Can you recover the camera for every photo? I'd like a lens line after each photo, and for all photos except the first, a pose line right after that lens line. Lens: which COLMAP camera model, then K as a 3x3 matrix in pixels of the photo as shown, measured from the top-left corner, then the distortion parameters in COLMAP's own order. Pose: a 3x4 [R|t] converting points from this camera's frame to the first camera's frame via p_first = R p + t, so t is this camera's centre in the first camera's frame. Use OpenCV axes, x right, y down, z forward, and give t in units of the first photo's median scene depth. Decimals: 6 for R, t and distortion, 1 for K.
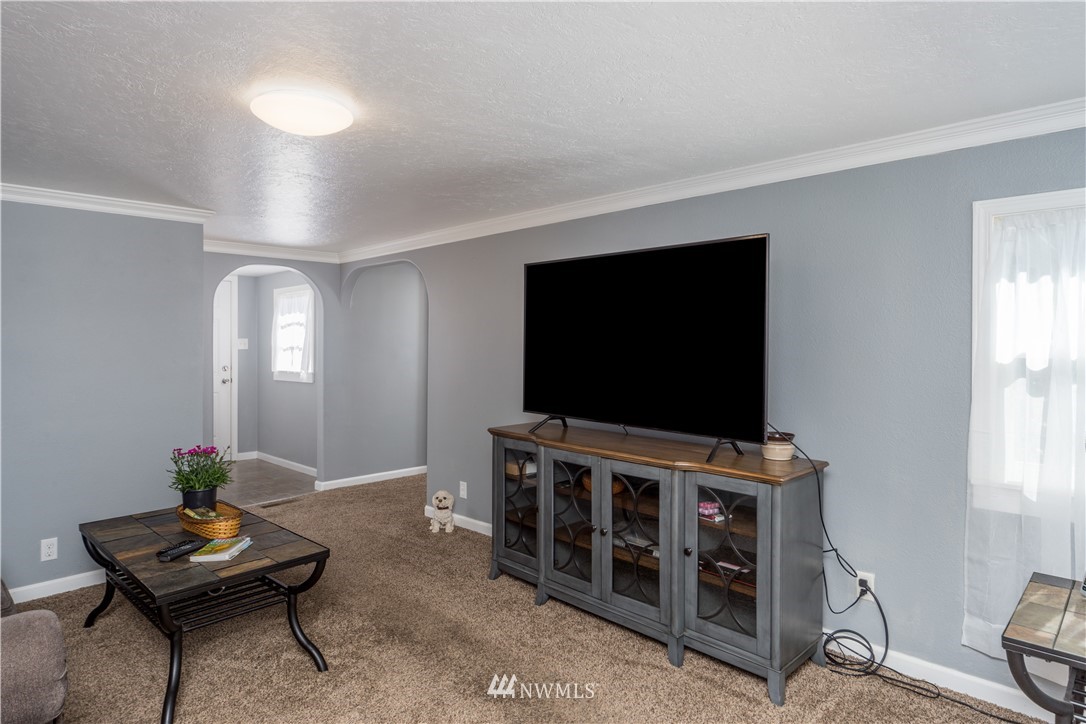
lens RADIAL K [[622.9, 0, 571.9], [0, 622.9, 341.0], [0, 0, 1]] dist [0.008079, 0.001063]
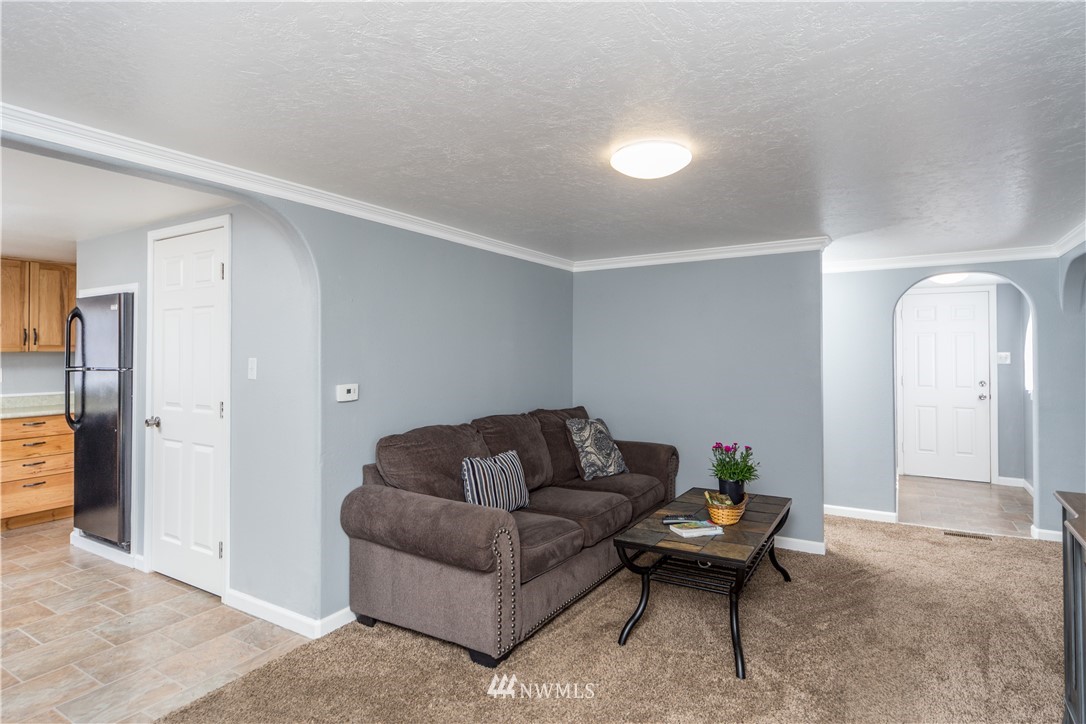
lens RADIAL K [[577.8, 0, 553.3], [0, 577.8, 350.3], [0, 0, 1]] dist [0.032681, 0.000612]
pose [[0.221726, -0.009731, -0.975060, 0.449285], [0.004278, 0.999950, -0.009007, -0.002835], [0.975100, -0.002174, 0.221757, 0.456650]]
